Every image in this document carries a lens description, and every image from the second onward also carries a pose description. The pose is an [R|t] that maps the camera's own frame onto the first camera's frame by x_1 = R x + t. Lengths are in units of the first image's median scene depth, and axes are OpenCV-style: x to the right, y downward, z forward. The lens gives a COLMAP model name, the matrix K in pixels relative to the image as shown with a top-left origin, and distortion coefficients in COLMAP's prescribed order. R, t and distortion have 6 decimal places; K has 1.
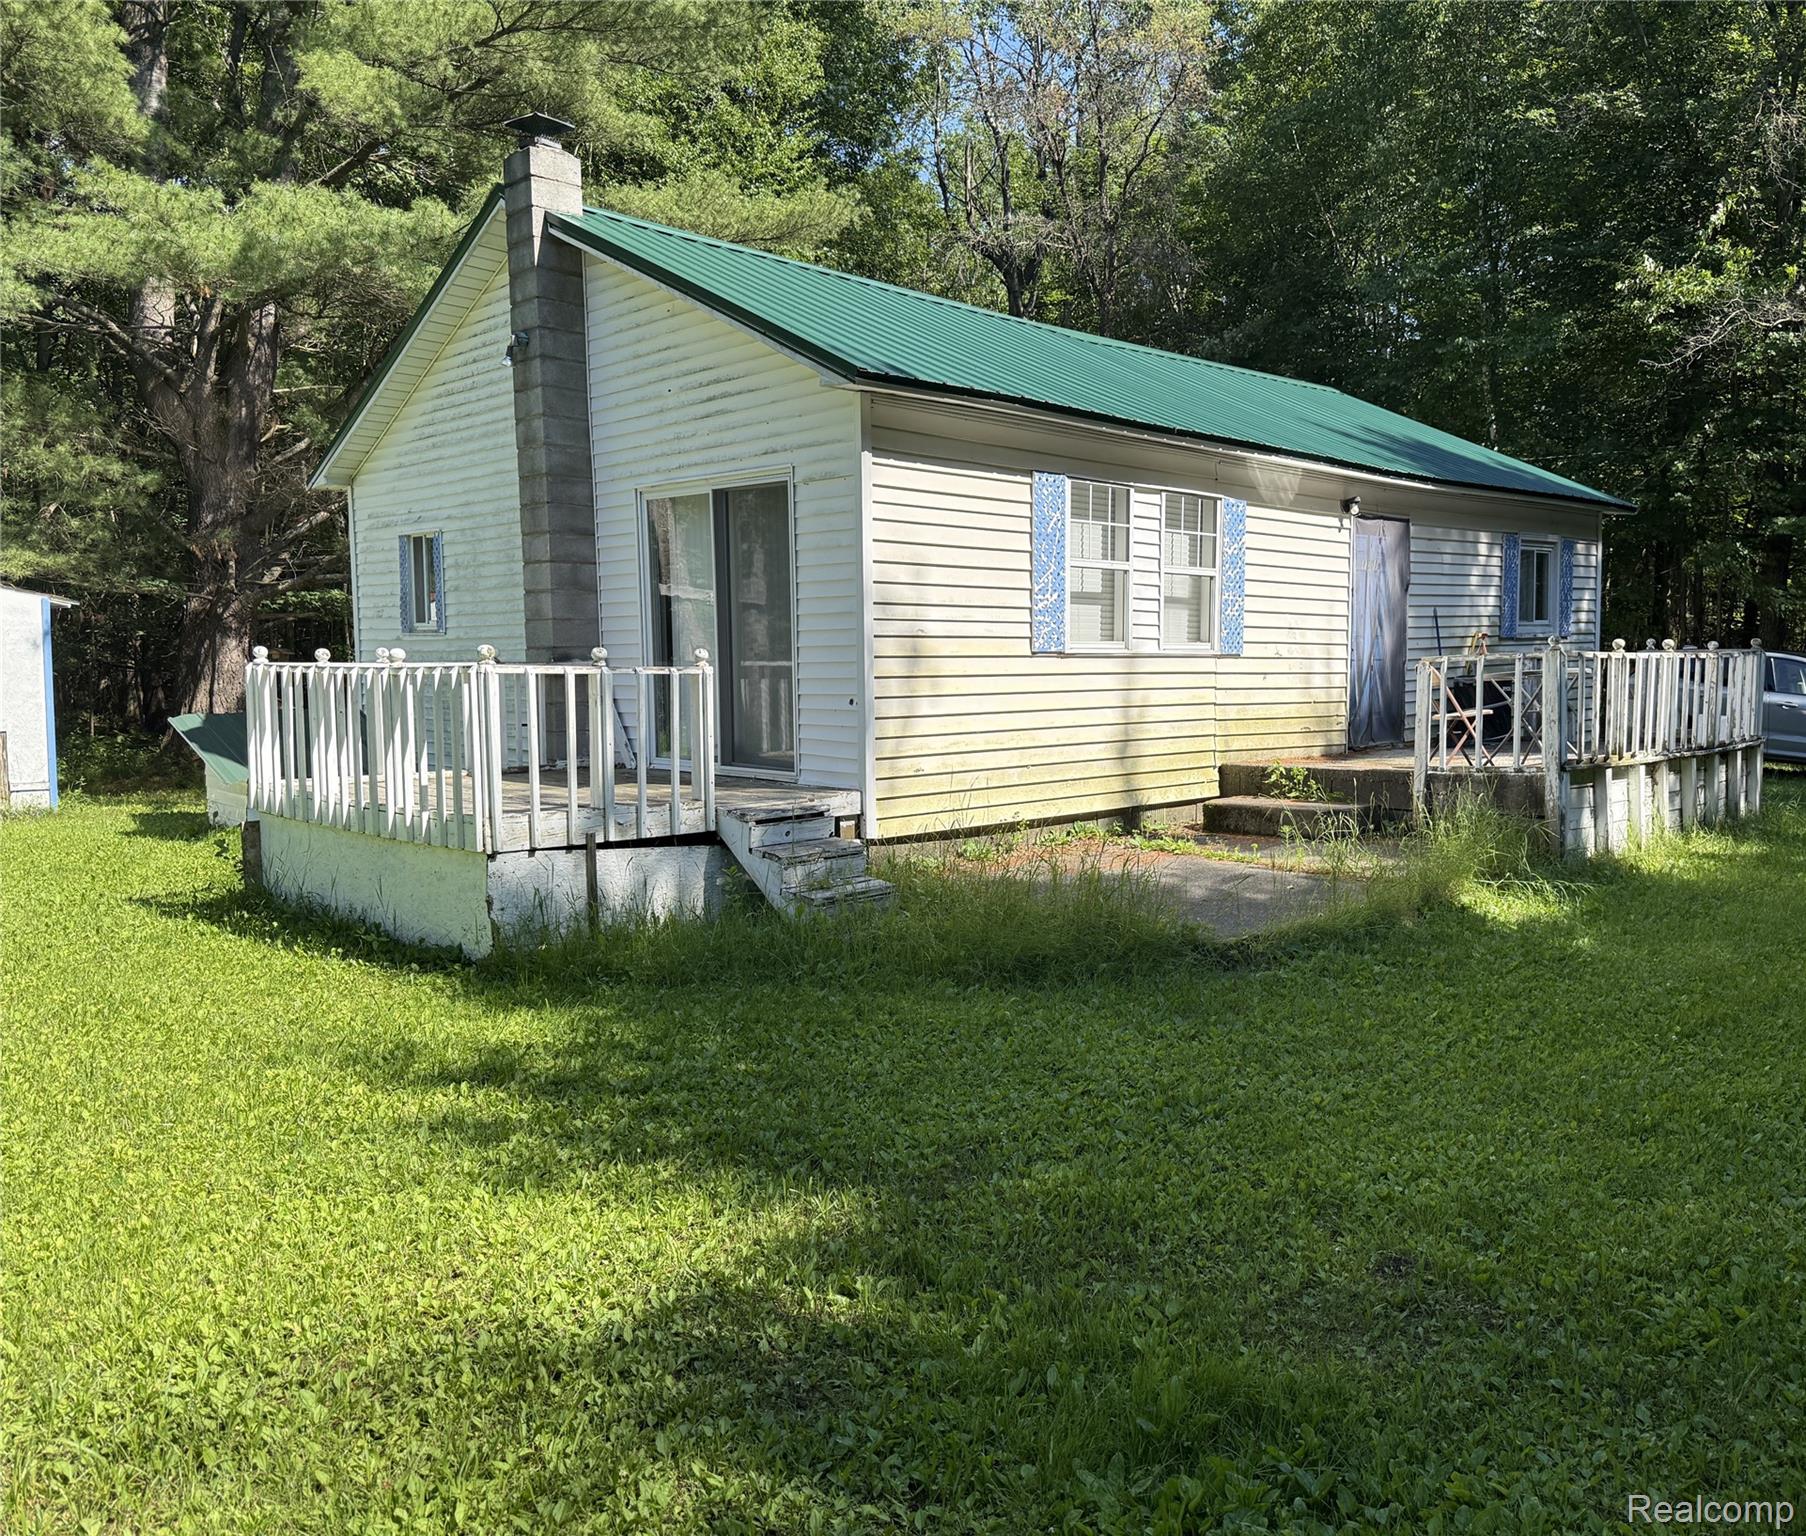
lens RADIAL K [[1401.3, 0, 904.0], [0, 1401.3, 766.0], [0, 0, 1]] dist [-0.003209, -0.003058]
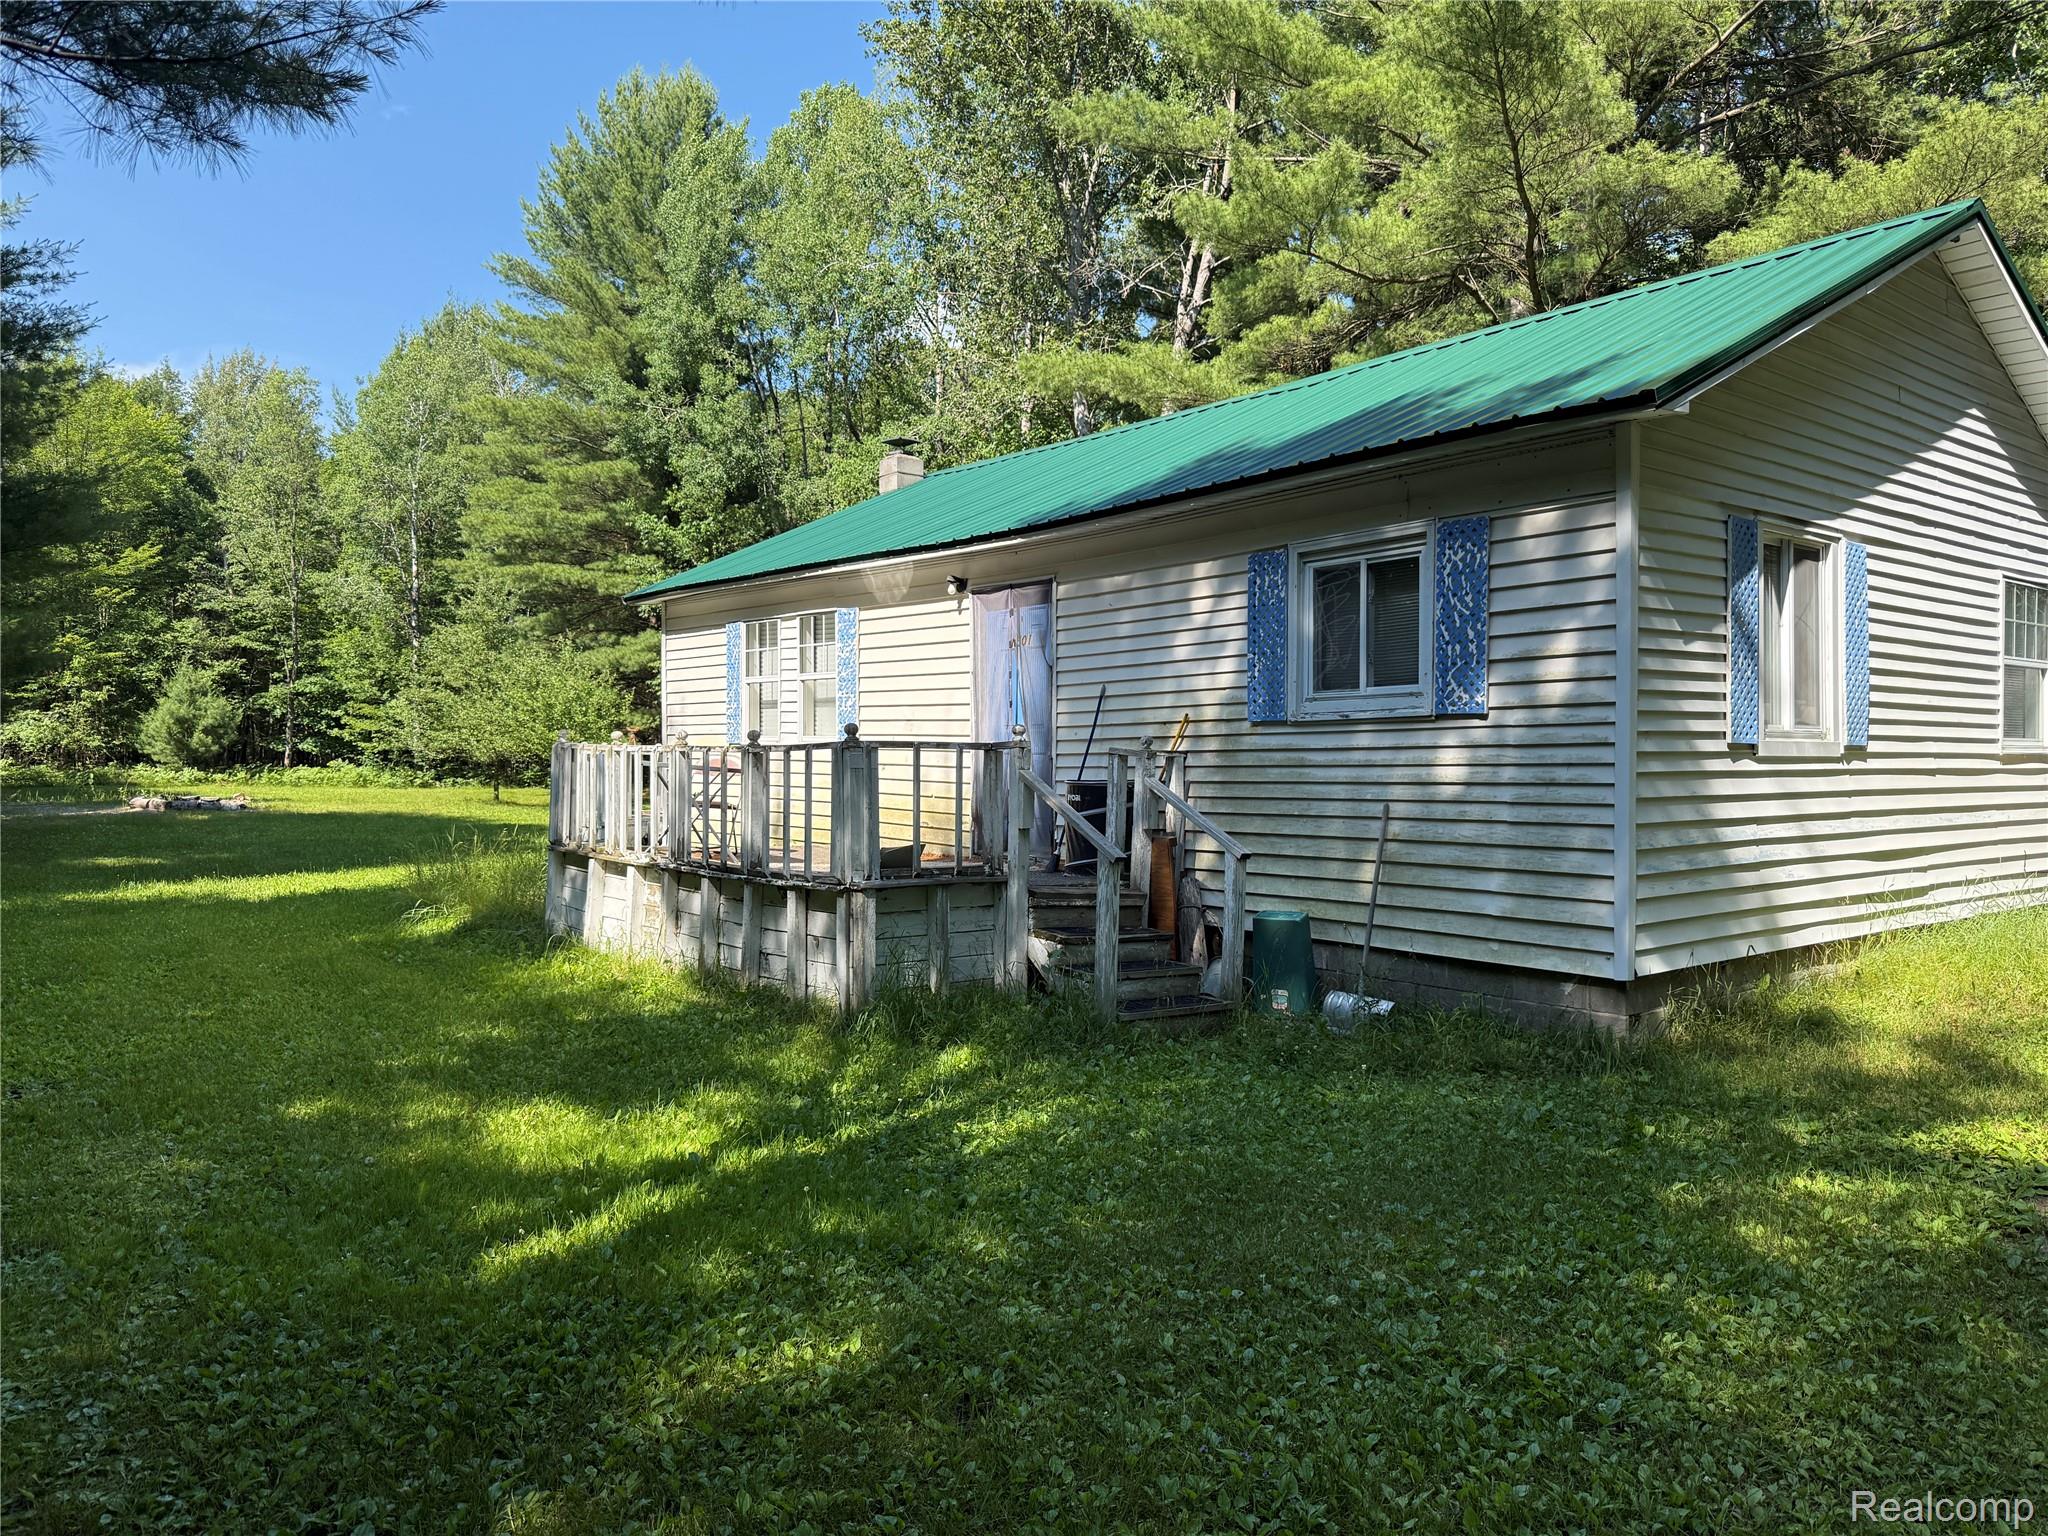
lens RADIAL K [[1495.7, 0, 1011.4], [0, 1495.7, 764.5], [0, 0, 1]] dist [0.006863, -0.004612]
pose [[-0.089777, 0.010915, -0.995902, 1.312022], [-0.086780, 0.996051, 0.018739, -0.091761], [0.992174, 0.088107, -0.088476, 1.150294]]
